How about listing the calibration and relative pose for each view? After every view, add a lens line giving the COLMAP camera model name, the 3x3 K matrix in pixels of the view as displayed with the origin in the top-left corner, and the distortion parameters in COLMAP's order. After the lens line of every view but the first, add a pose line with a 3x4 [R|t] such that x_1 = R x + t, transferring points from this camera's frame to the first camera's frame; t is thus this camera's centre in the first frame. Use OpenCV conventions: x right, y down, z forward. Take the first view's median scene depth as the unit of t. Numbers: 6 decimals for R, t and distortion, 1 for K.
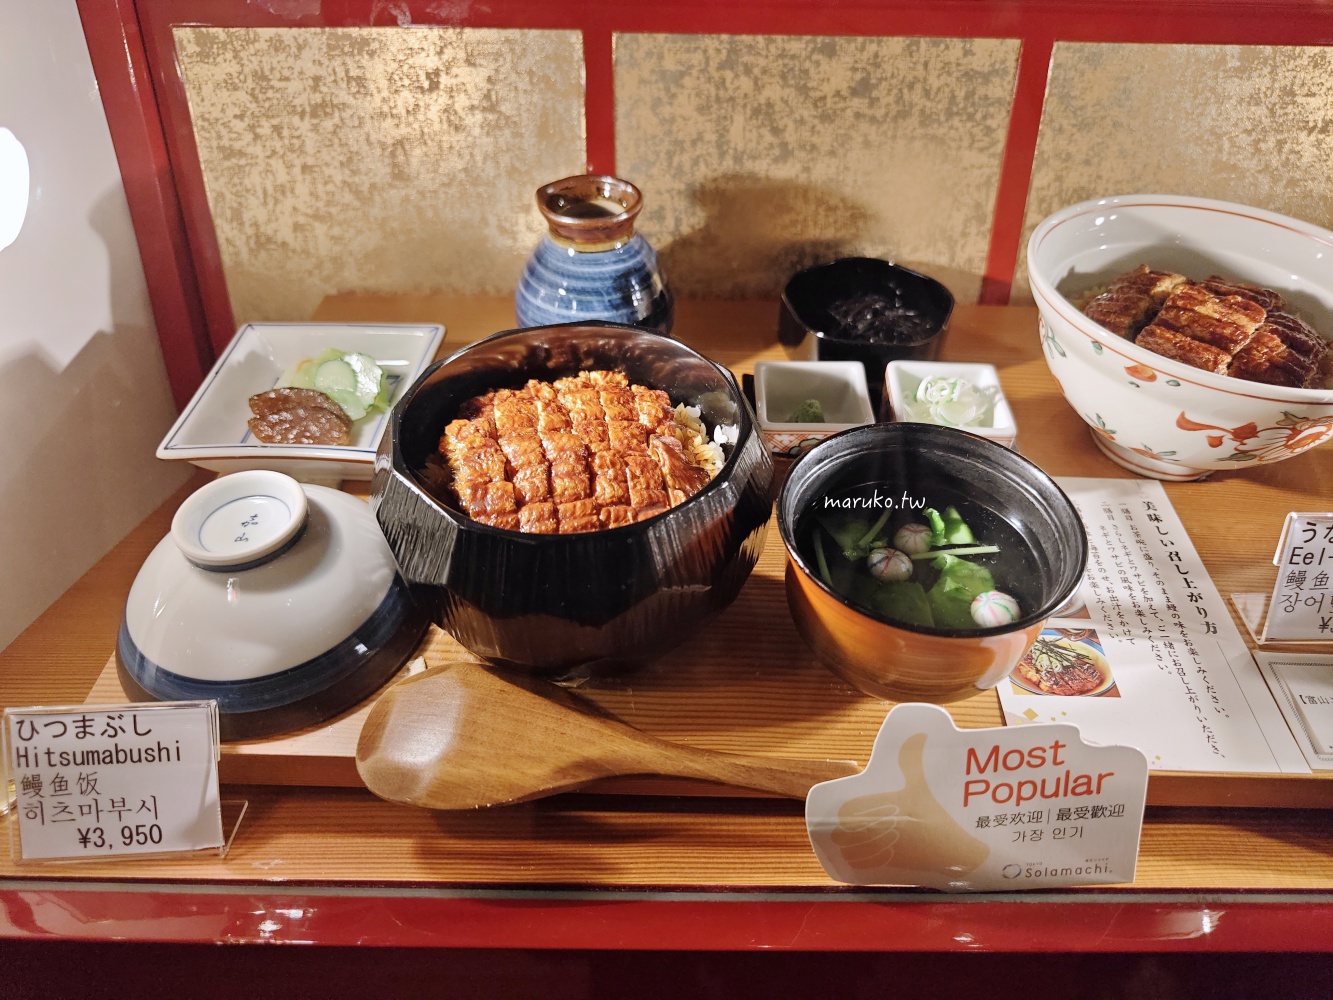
lens RADIAL K [[893.3, 0, 647.0], [0, 893.3, 464.1], [0, 0, 1]] dist [-0.007044, -0.006891]
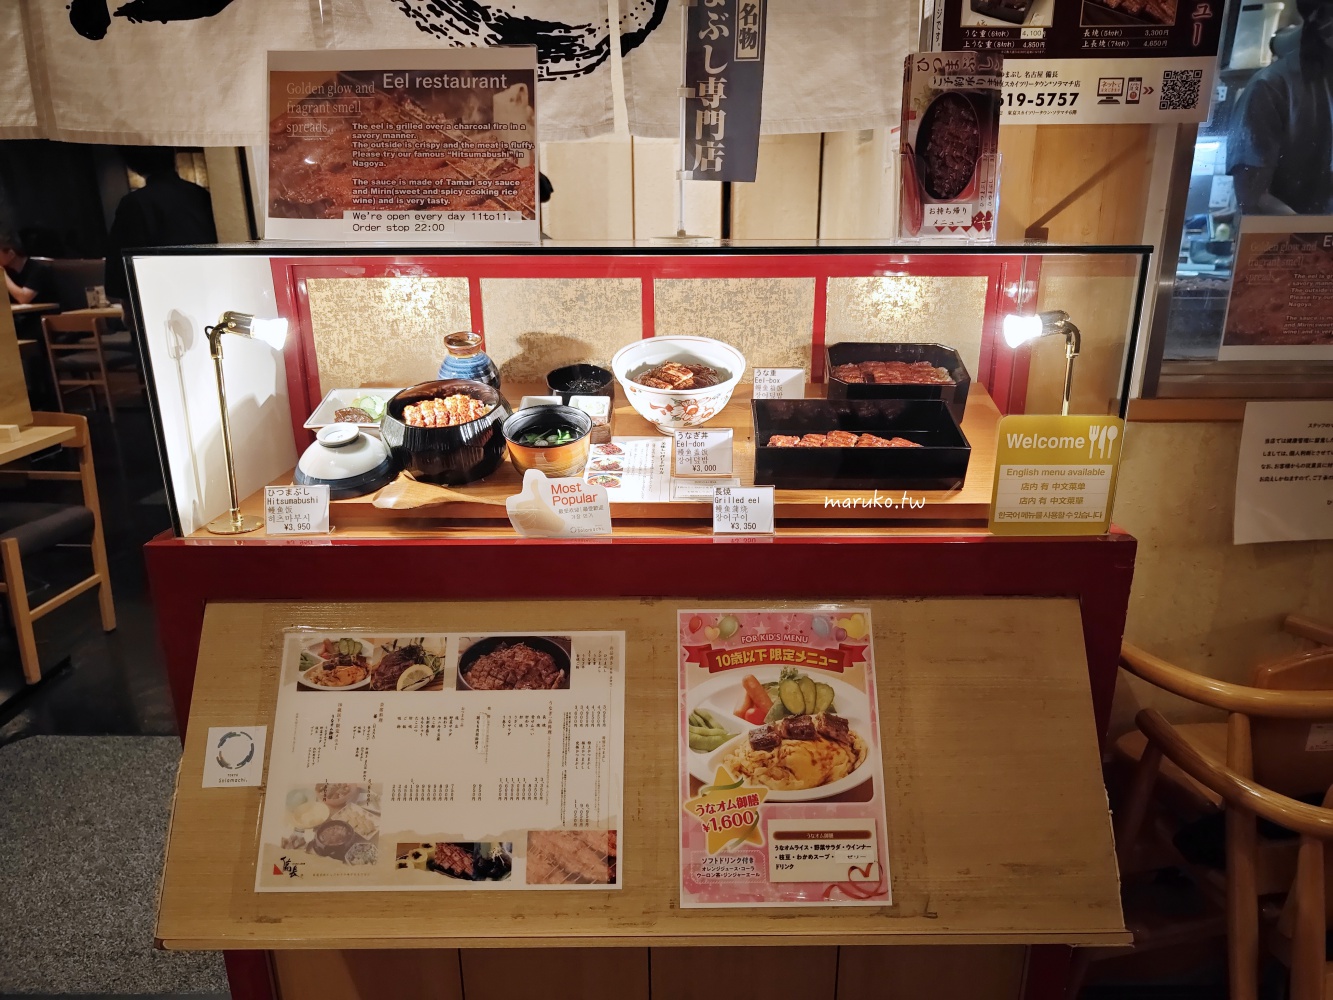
lens RADIAL K [[893.3, 0, 666.4], [0, 893.3, 502.3], [0, 0, 1]] dist [-0.007044, -0.006891]
pose [[0.999769, -0.015093, 0.015273, 0.438970], [0.017237, 0.988278, -0.151688, 0.535903], [-0.012805, 0.151916, 0.988310, -1.407834]]
